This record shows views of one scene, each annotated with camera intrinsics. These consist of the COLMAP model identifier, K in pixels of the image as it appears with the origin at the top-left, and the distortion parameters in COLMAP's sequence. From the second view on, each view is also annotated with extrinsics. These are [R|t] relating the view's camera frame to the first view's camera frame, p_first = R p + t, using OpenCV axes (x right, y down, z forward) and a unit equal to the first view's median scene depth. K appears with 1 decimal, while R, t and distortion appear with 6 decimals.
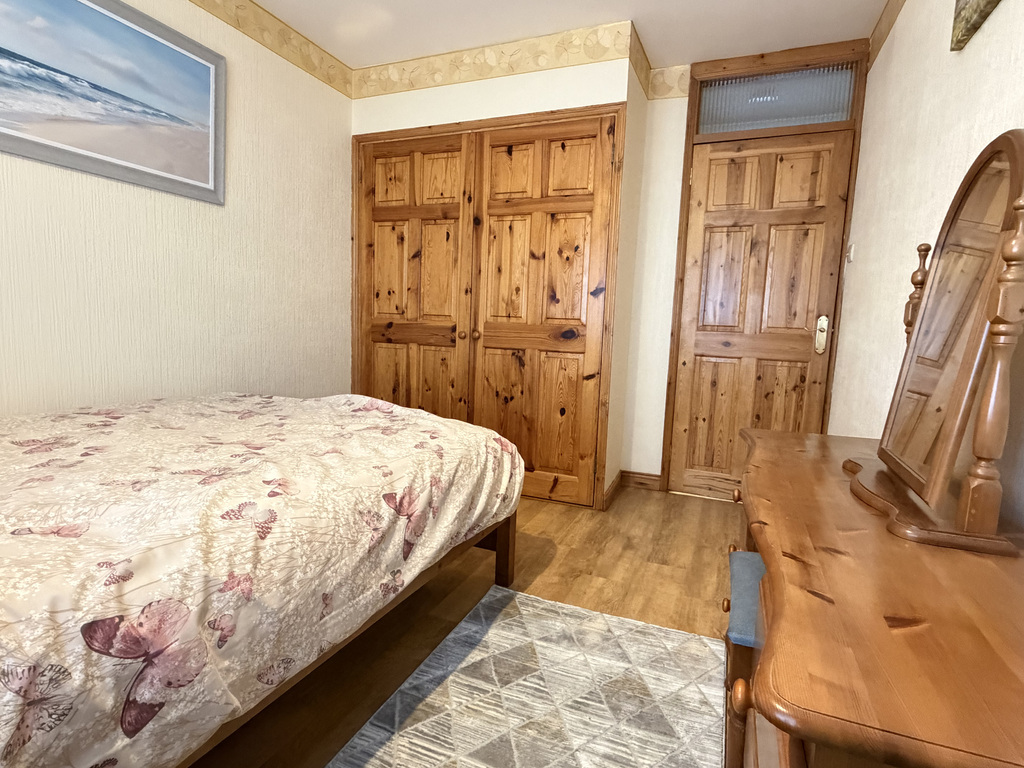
lens RADIAL K [[544.7, 0, 510.0], [0, 544.7, 385.0], [0, 0, 1]] dist [-0.000118, -0.000209]
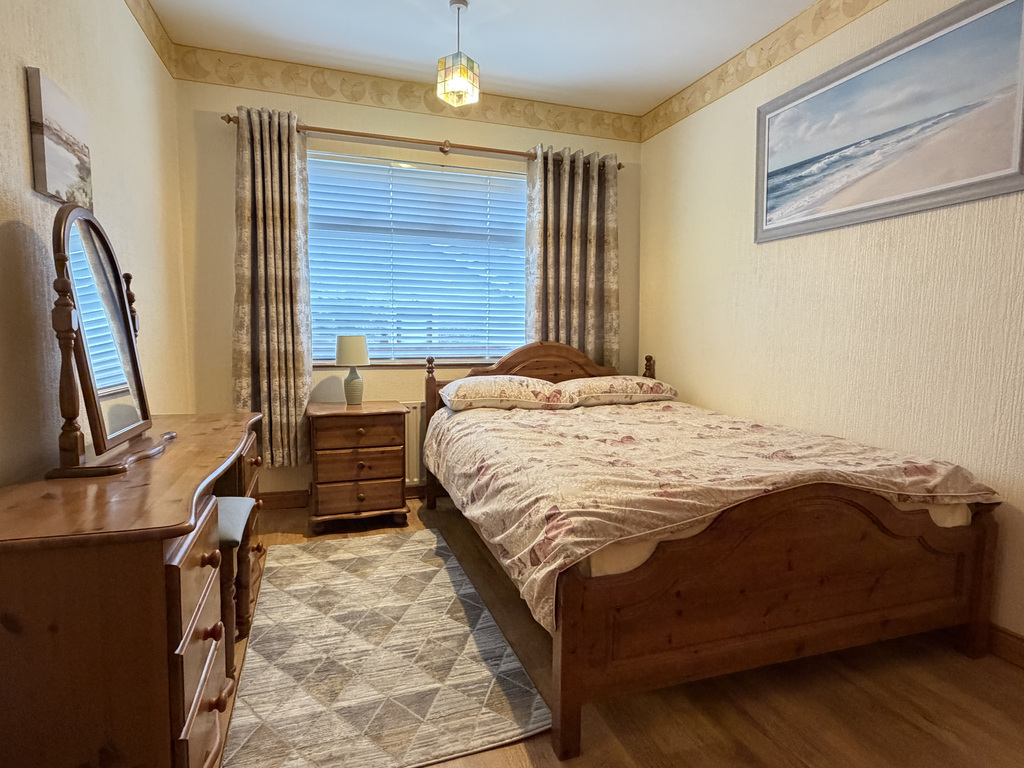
lens RADIAL K [[544.7, 0, 510.0], [0, 544.7, 385.0], [0, 0, 1]] dist [-0.000118, -0.000209]
pose [[-0.748947, 0.020419, -0.662316, 0.534661], [-0.110923, 0.981558, 0.155693, -0.184157], [0.653280, 0.190072, -0.732869, 1.570508]]
